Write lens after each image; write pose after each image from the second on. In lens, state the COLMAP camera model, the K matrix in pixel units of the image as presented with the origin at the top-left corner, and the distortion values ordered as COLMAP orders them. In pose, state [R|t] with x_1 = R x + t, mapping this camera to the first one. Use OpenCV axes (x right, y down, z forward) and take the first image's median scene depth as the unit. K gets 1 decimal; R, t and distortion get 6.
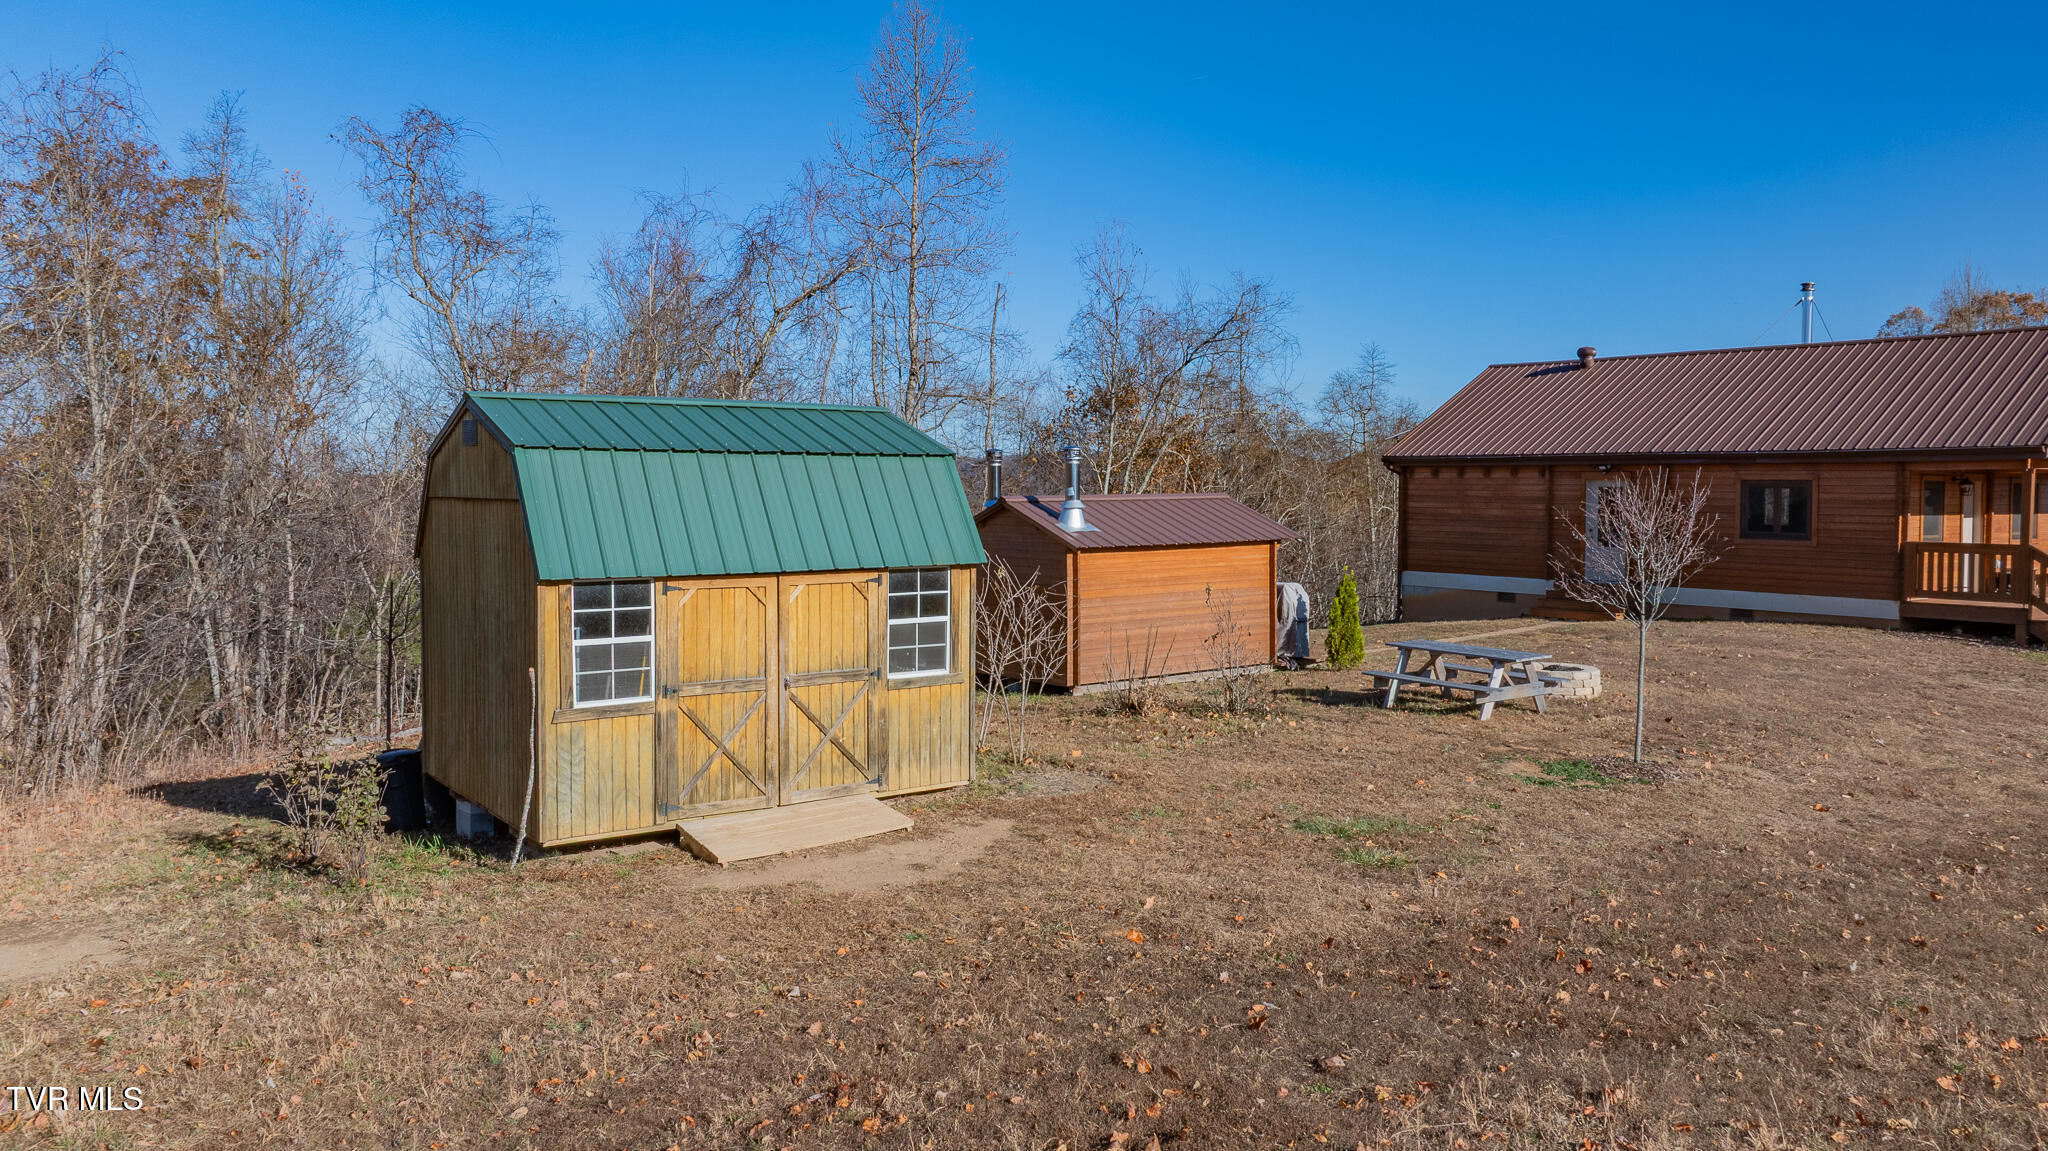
lens RADIAL K [[1424.3, 0, 1026.3], [0, 1424.3, 575.6], [0, 0, 1]] dist [-0.007578, 0.000375]
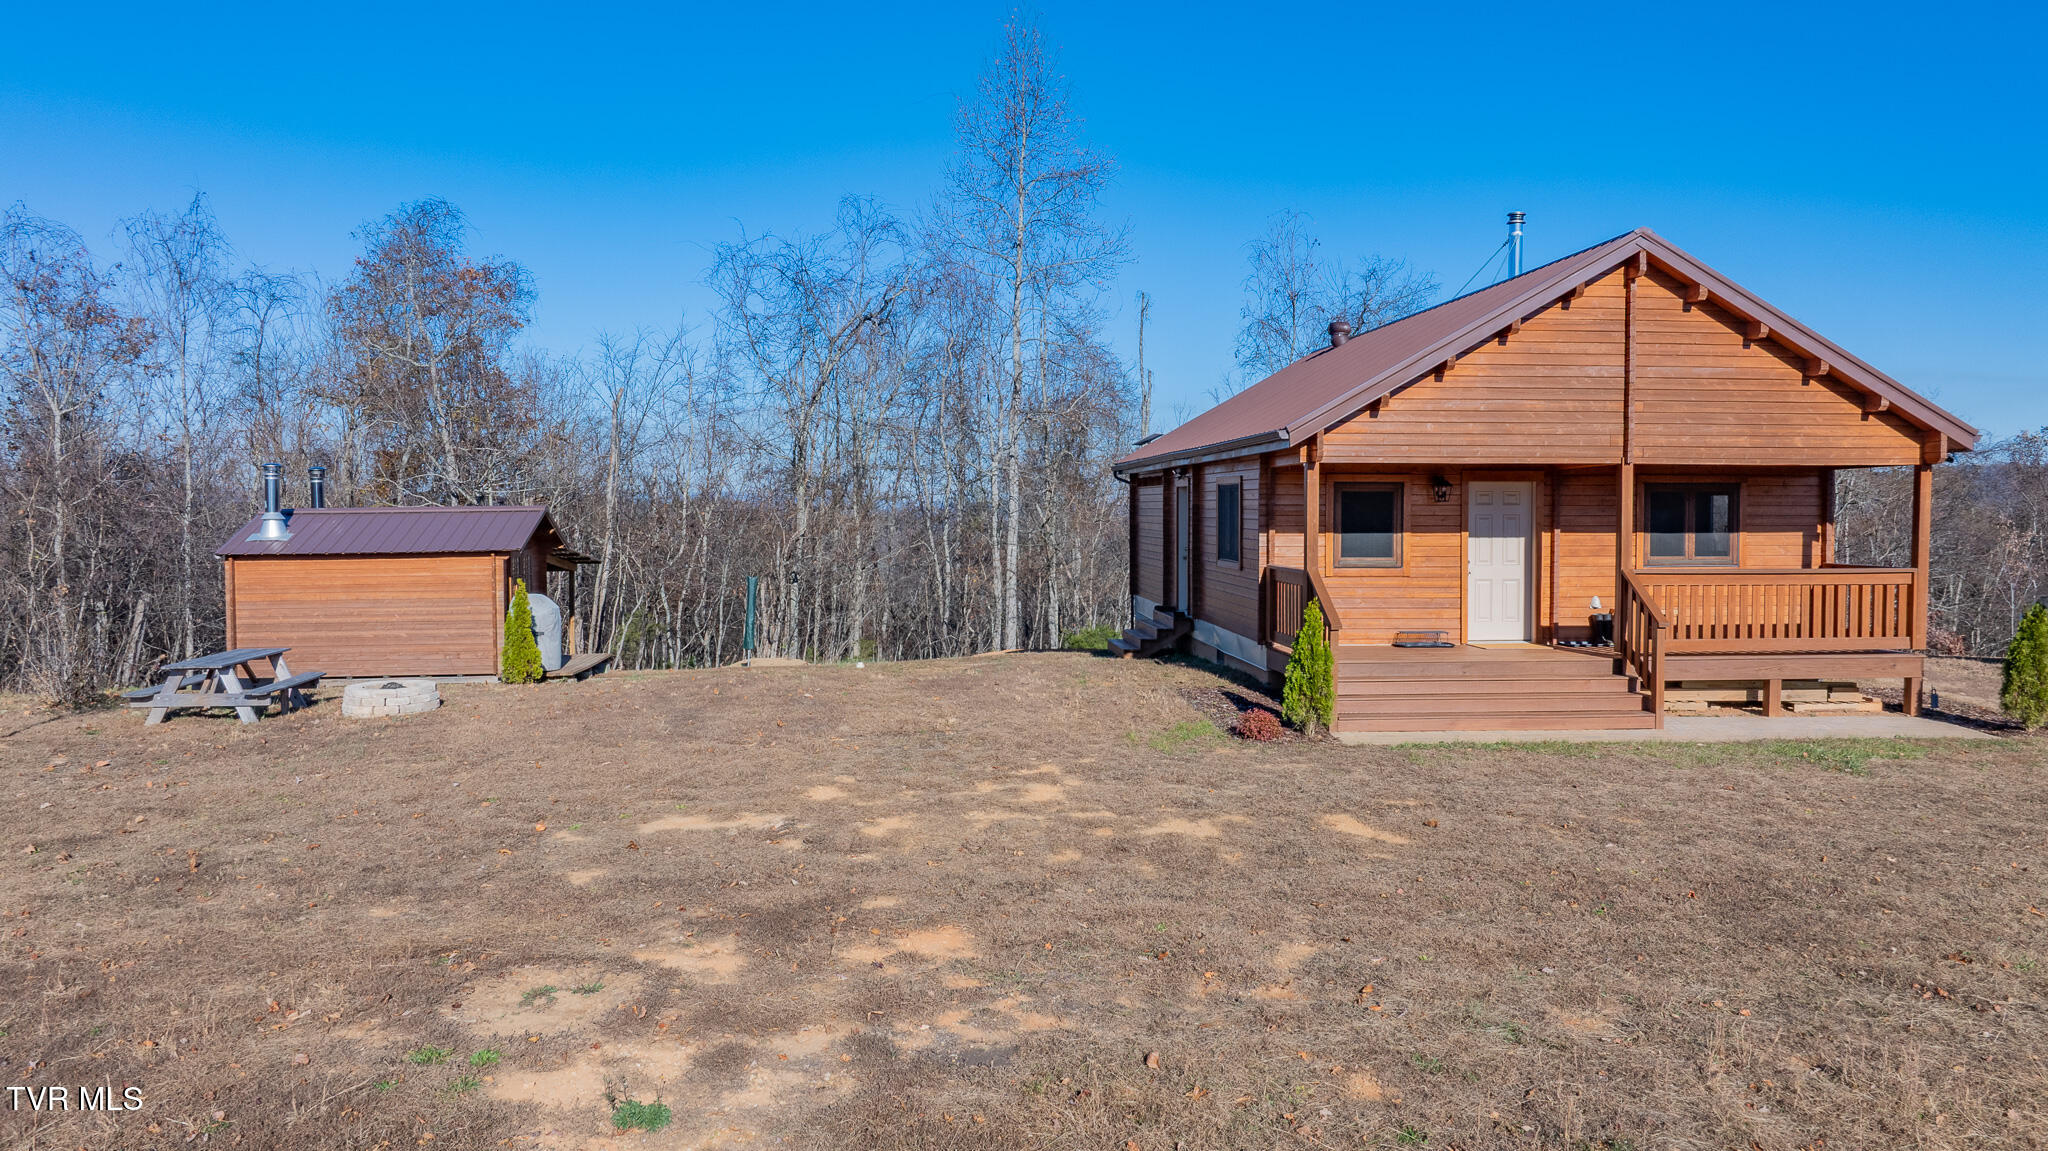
lens RADIAL K [[1424.3, 0, 1027.1], [0, 1424.3, 573.5], [0, 0, 1]] dist [-0.007578, 0.000375]
pose [[0.837680, 0.021937, -0.545721, 0.738433], [-0.030703, 0.999504, -0.006952, -0.010205], [0.545298, 0.022579, 0.837938, 0.262610]]
